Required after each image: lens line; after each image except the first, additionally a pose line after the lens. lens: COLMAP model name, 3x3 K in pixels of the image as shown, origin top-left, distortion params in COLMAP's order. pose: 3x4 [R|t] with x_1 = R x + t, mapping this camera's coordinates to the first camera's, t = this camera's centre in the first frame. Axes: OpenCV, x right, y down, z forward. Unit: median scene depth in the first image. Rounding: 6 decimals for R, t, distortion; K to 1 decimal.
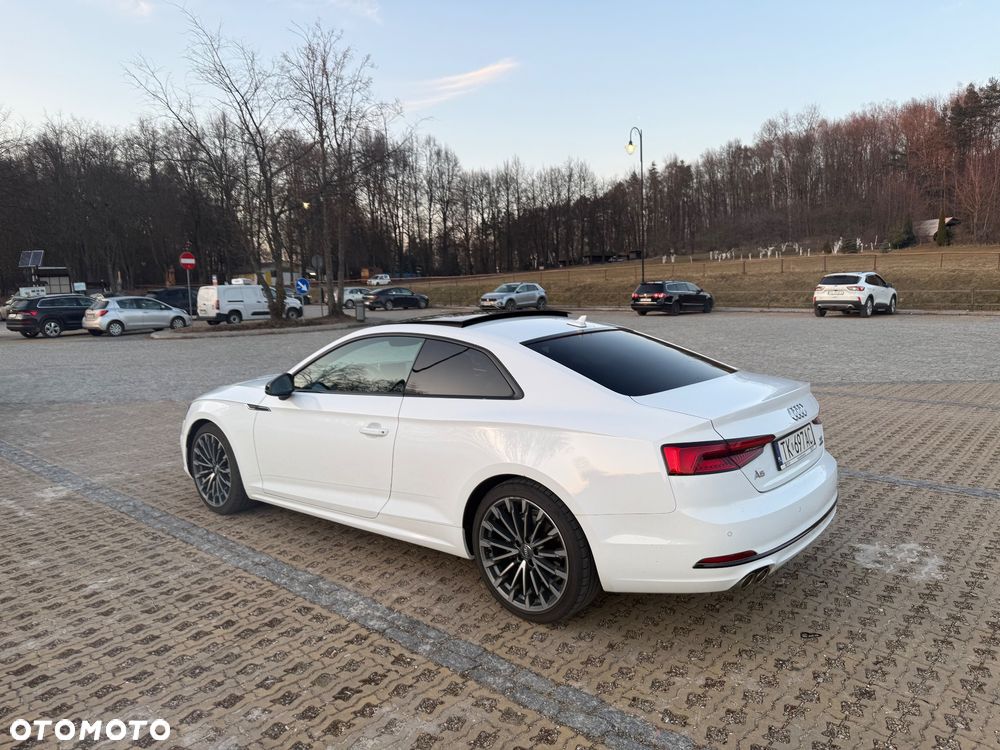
lens RADIAL K [[704.9, 0, 500.8], [0, 704.9, 373.3], [0, 0, 1]] dist [0.029729, -0.034969]
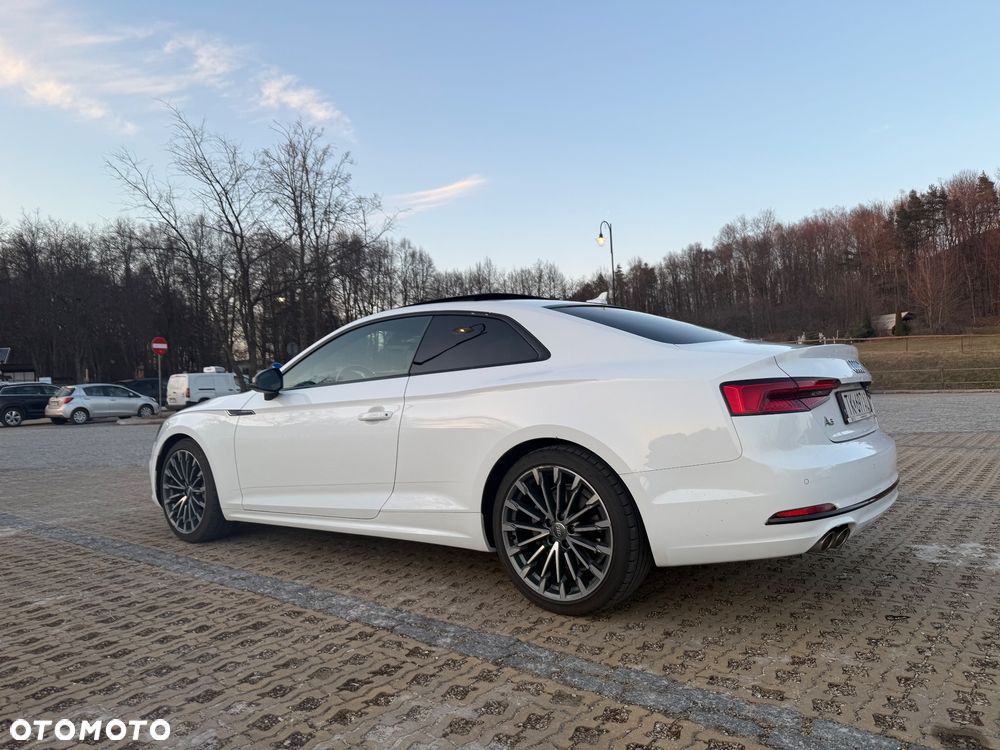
lens RADIAL K [[704.9, 0, 500.9], [0, 704.9, 374.8], [0, 0, 1]] dist [0.029729, -0.034969]
pose [[0.999200, -0.009218, 0.038928, -0.046332], [0.014430, 0.990631, -0.135802, 0.126459], [-0.037311, 0.136255, 0.989971, 0.089522]]
